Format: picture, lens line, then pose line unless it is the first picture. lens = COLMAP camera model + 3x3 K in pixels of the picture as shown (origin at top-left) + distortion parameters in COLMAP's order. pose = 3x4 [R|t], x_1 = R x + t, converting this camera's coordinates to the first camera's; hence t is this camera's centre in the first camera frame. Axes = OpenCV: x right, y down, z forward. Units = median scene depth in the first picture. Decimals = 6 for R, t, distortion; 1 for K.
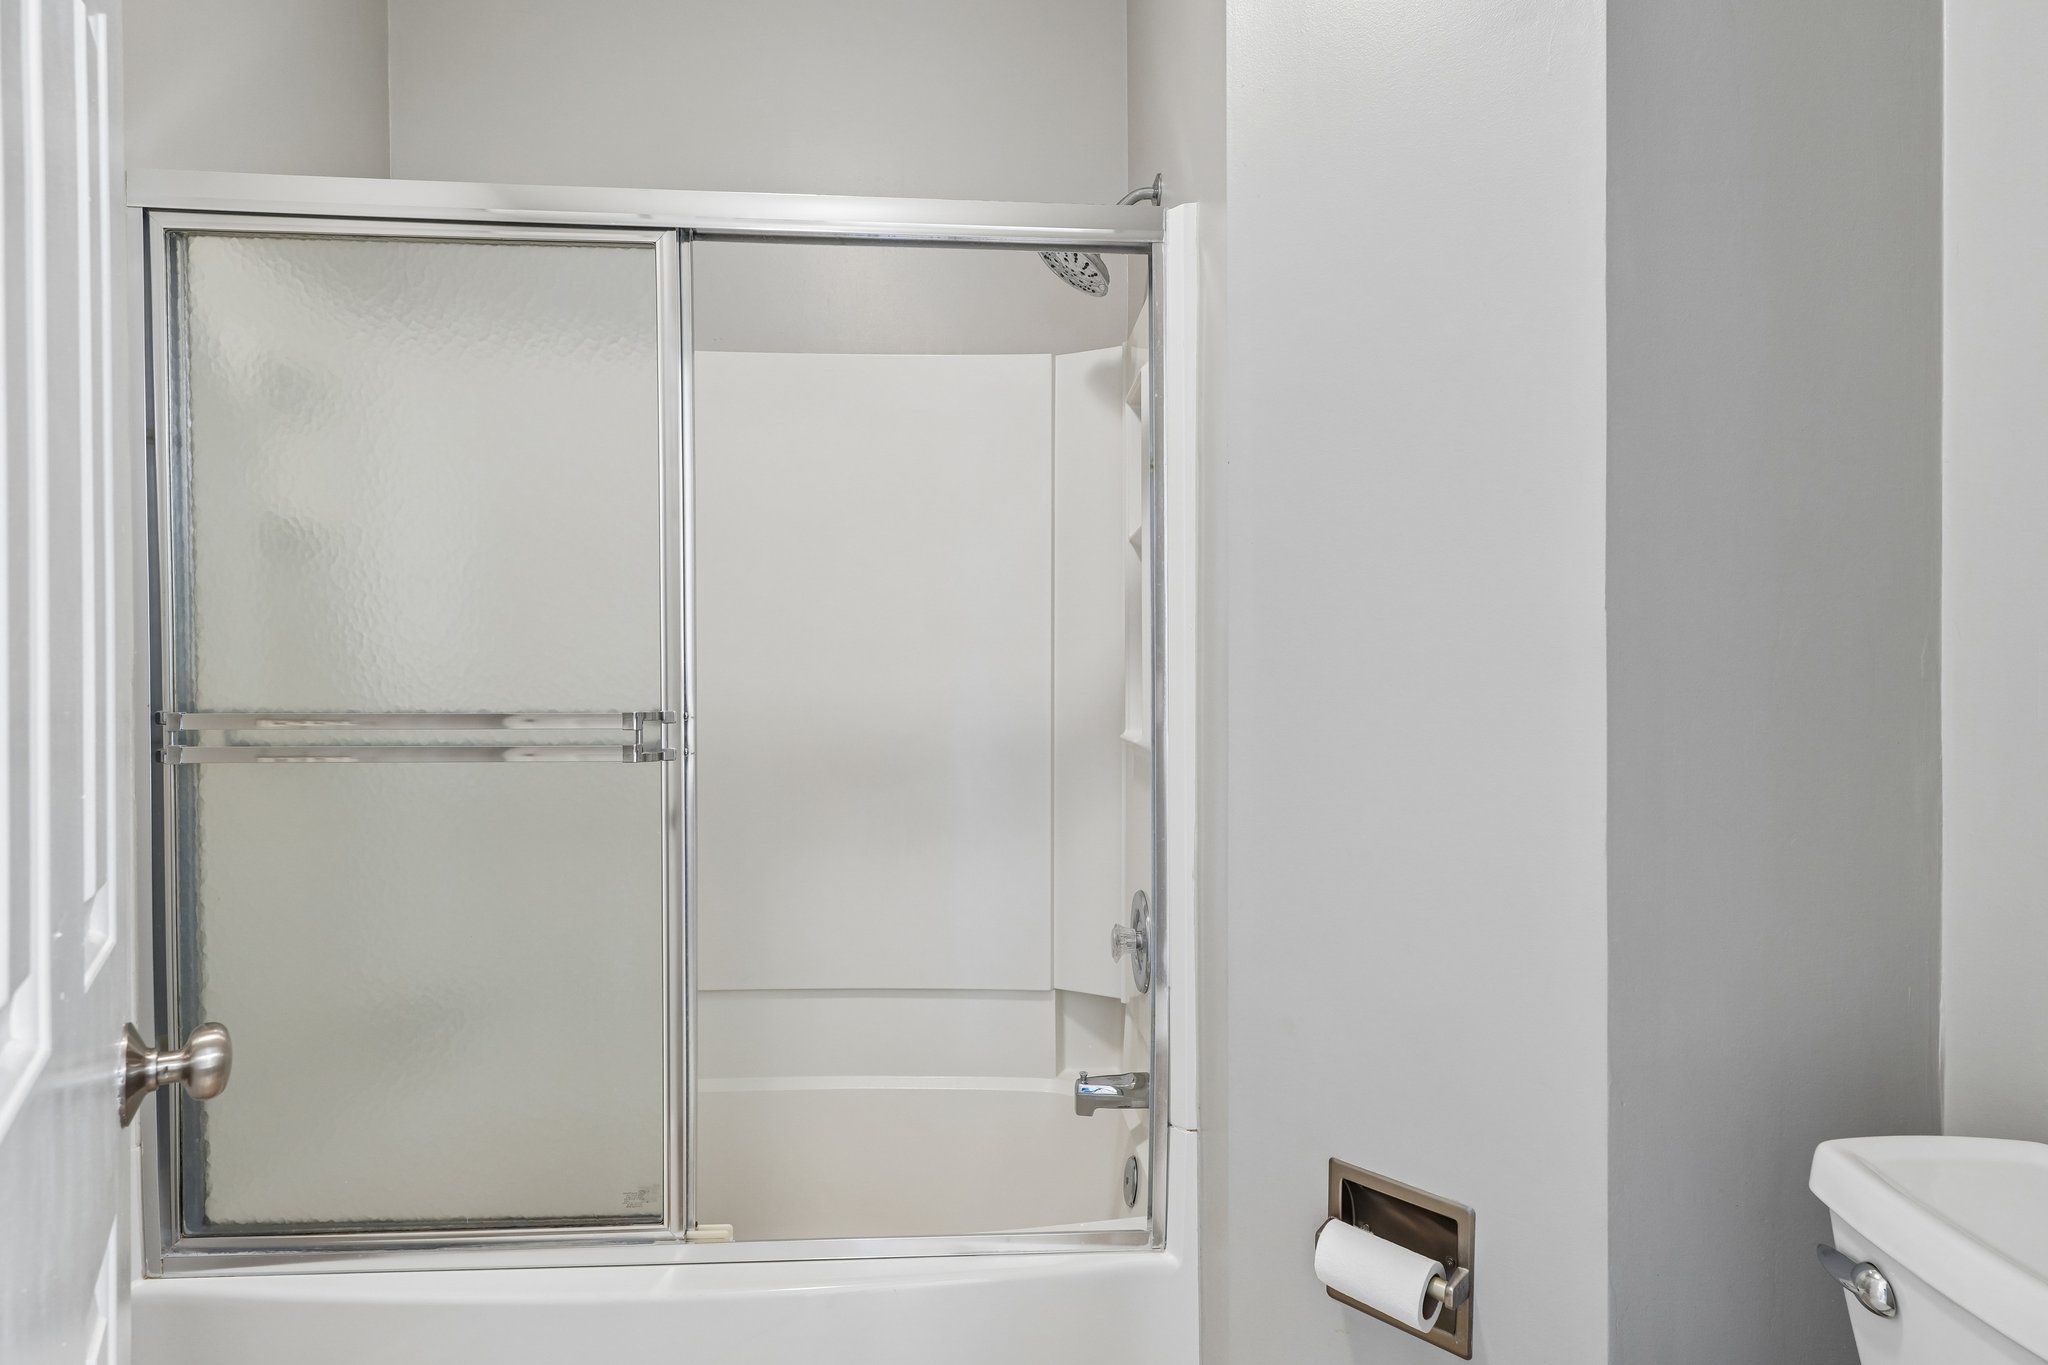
lens RADIAL K [[1022.3, 0, 1034.6], [0, 1022.3, 684.6], [0, 0, 1]] dist [-0.002869, 0.001455]
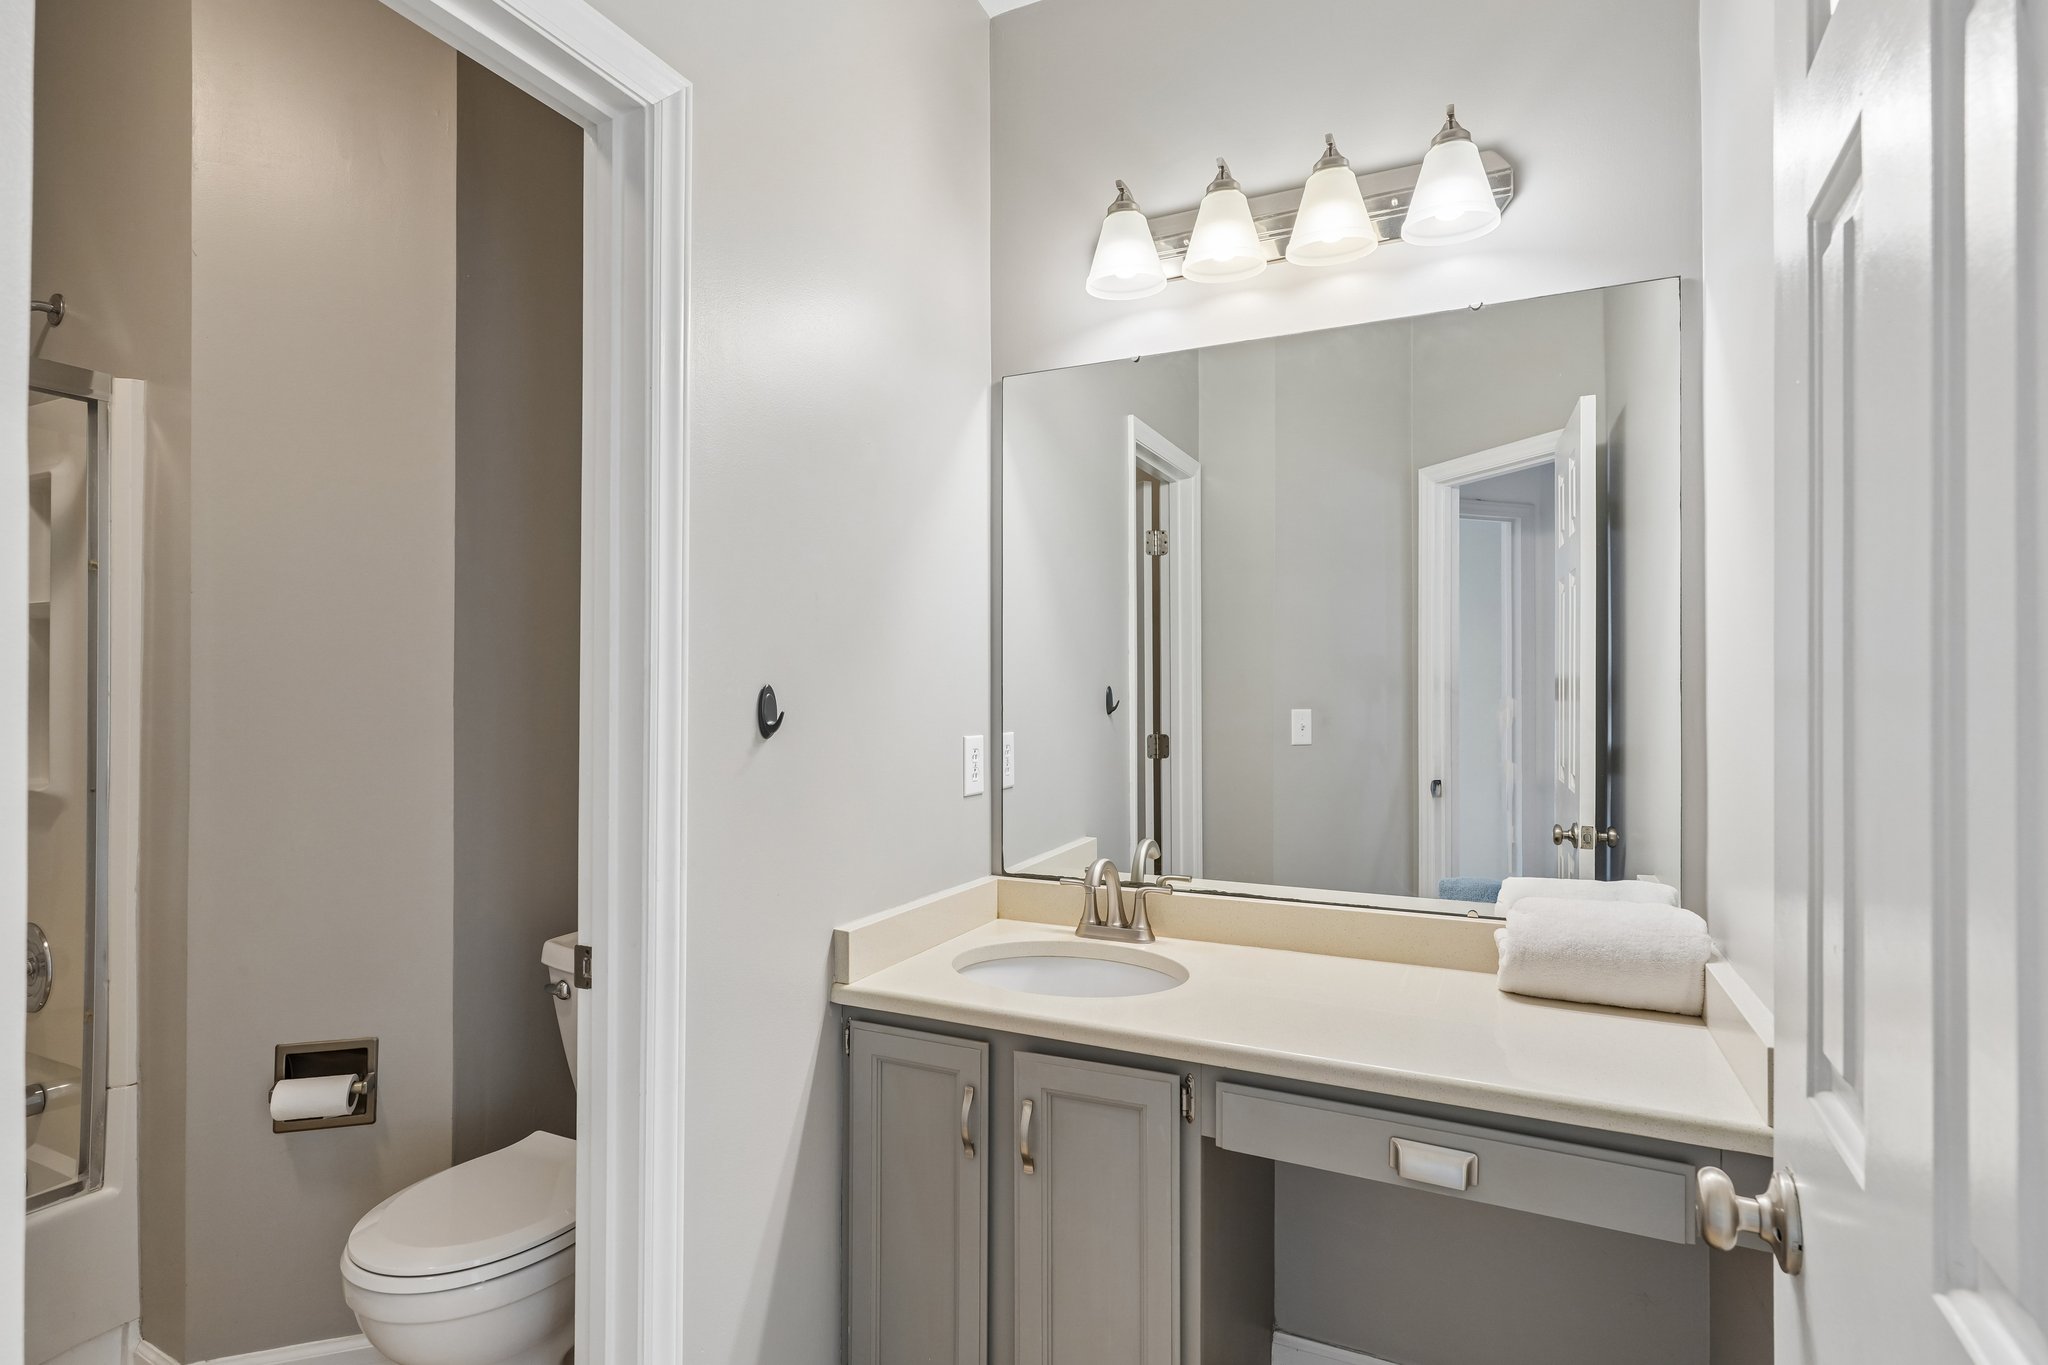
lens RADIAL K [[1022.3, 0, 1034.6], [0, 1022.3, 684.6], [0, 0, 1]] dist [-0.002869, 0.001455]
pose [[0.510893, 0.002392, 0.859641, -0.514607], [0.000747, 0.999995, -0.003226, -0.094562], [-0.859644, 0.002290, 0.510889, -0.893031]]
